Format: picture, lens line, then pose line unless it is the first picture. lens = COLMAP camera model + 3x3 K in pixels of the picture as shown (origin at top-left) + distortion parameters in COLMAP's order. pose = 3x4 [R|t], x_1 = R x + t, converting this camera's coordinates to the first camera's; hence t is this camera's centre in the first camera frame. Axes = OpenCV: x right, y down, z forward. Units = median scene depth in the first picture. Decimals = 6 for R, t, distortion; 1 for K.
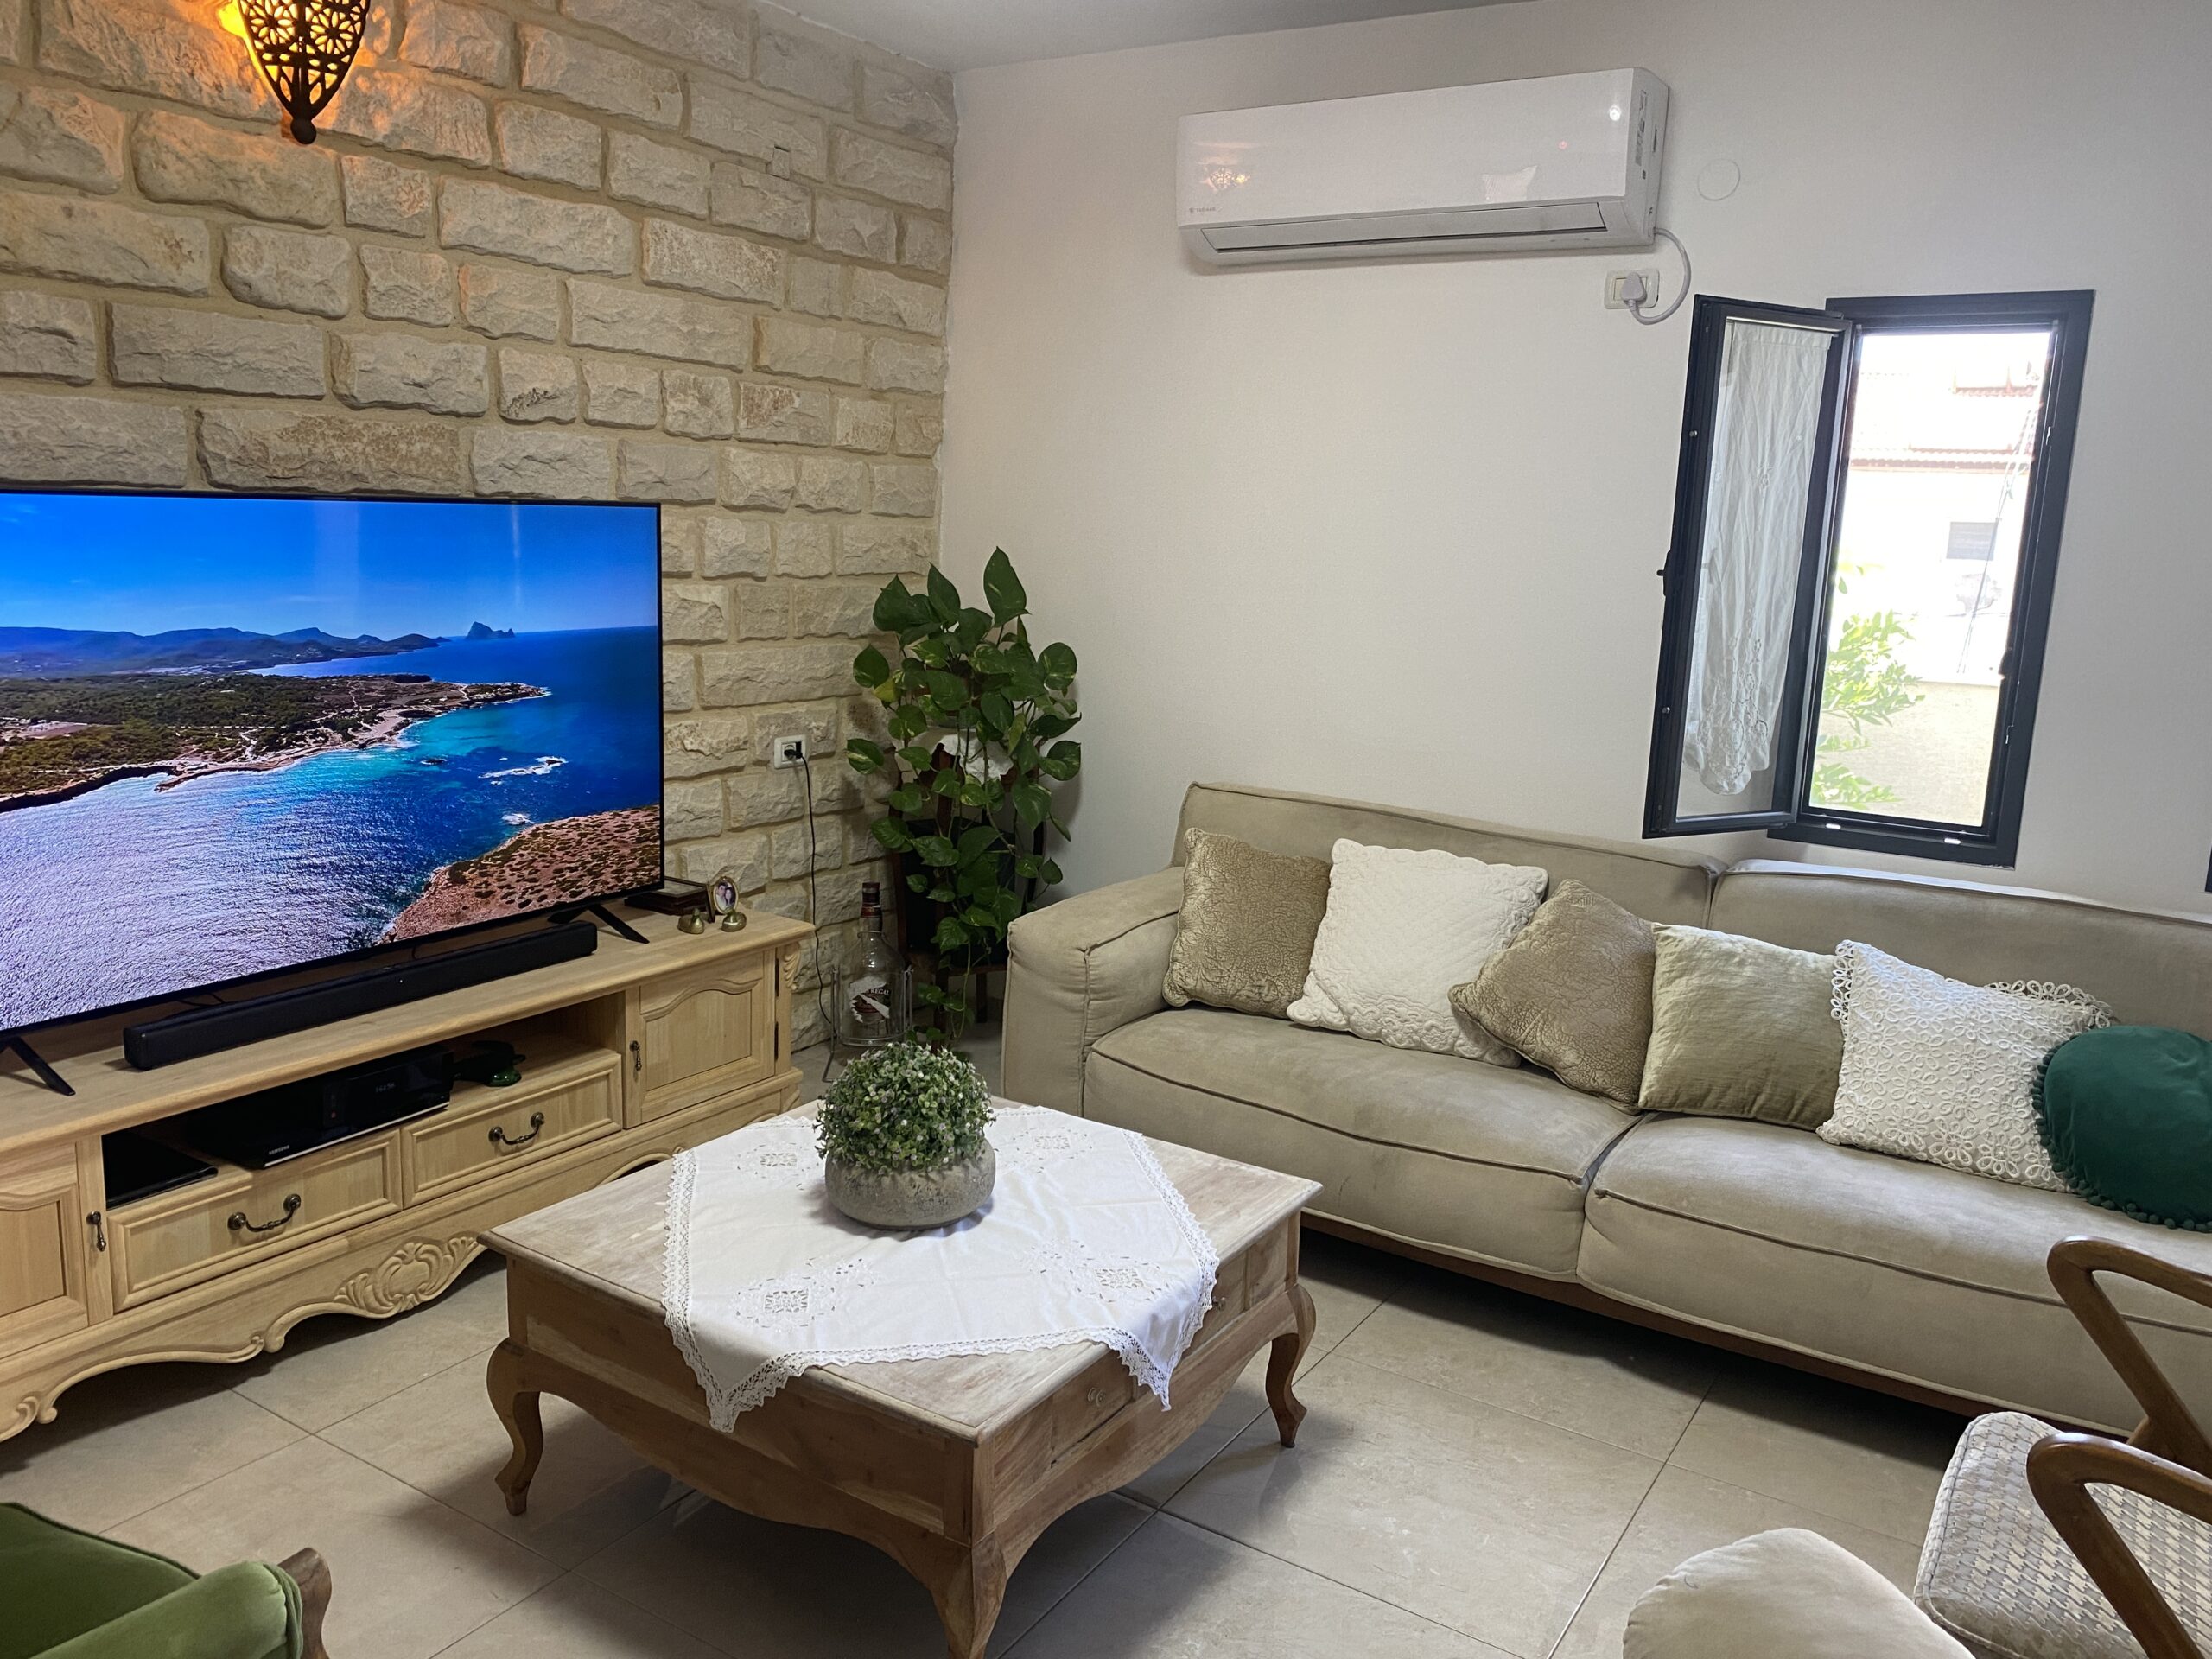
lens RADIAL K [[1681.0, 0, 1096.2], [0, 1681.0, 837.3], [0, 0, 1]] dist [0.026019, -0.018648]
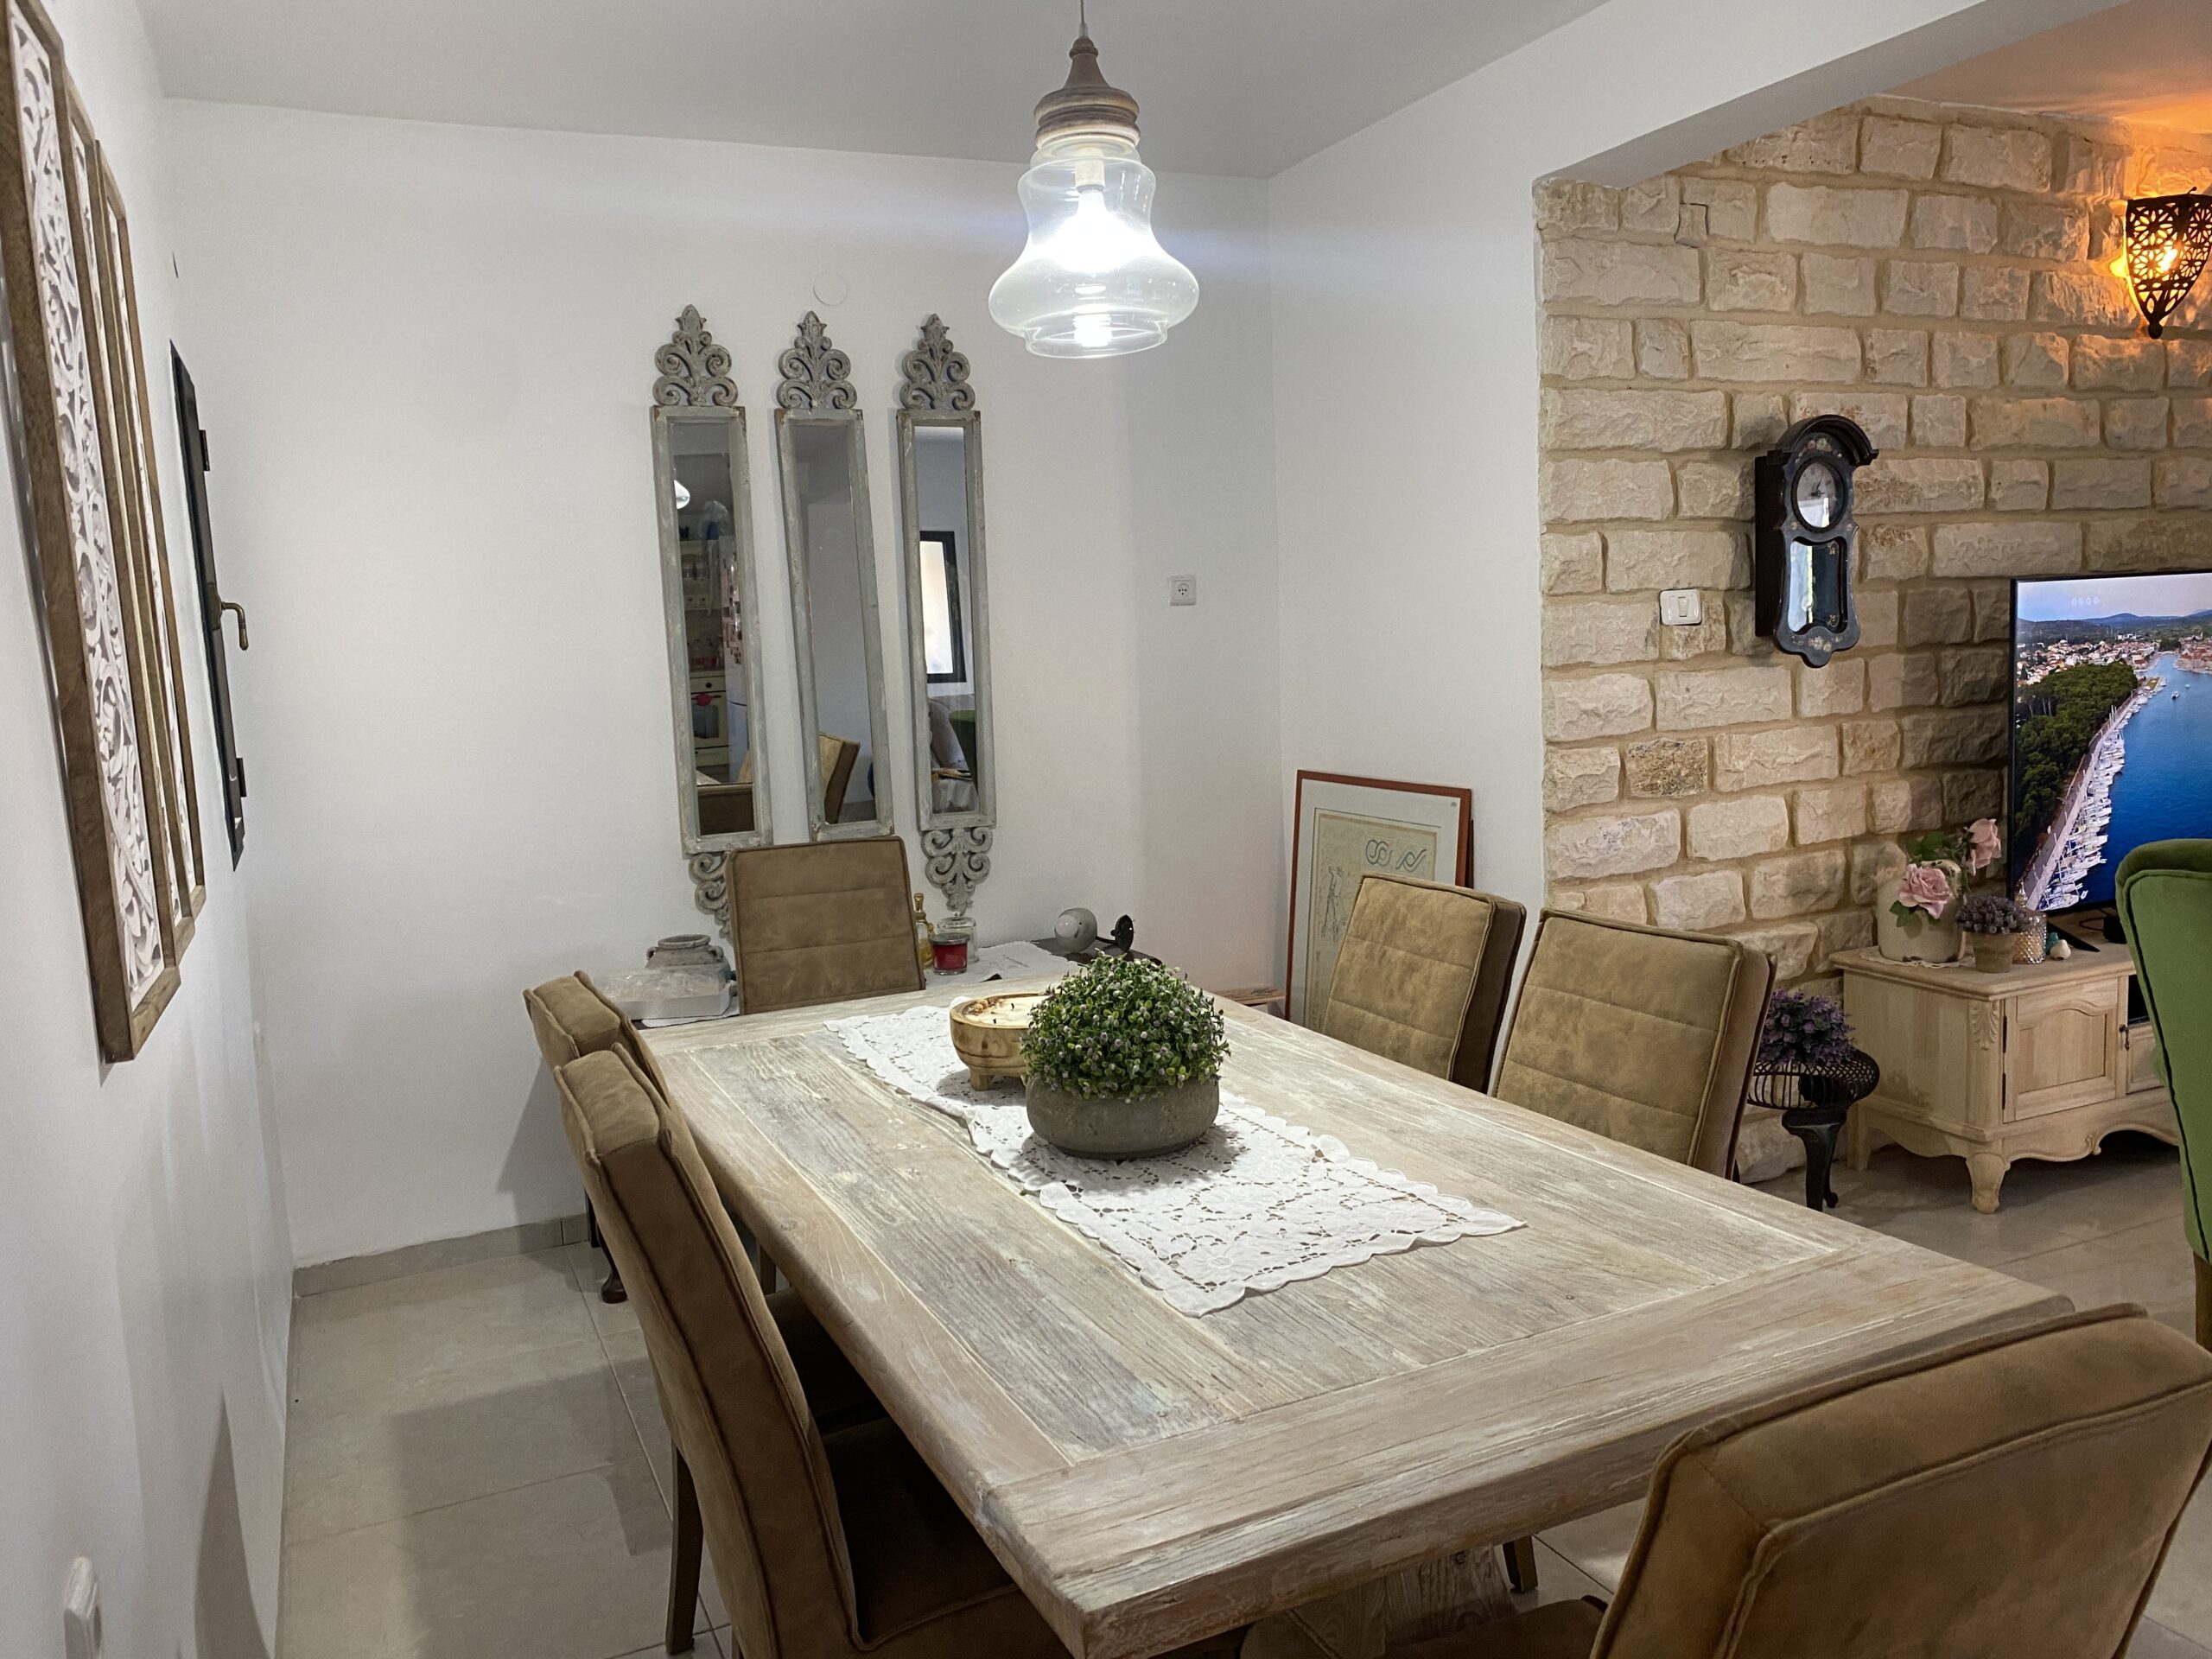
lens RADIAL K [[1681.0, 0, 1096.2], [0, 1681.0, 837.3], [0, 0, 1]] dist [0.026019, -0.018648]
pose [[0.845846, -0.012349, -0.533285, -0.476179], [-0.025219, 0.997688, -0.063103, 0.145427], [0.532831, 0.066825, 0.843579, -0.730938]]
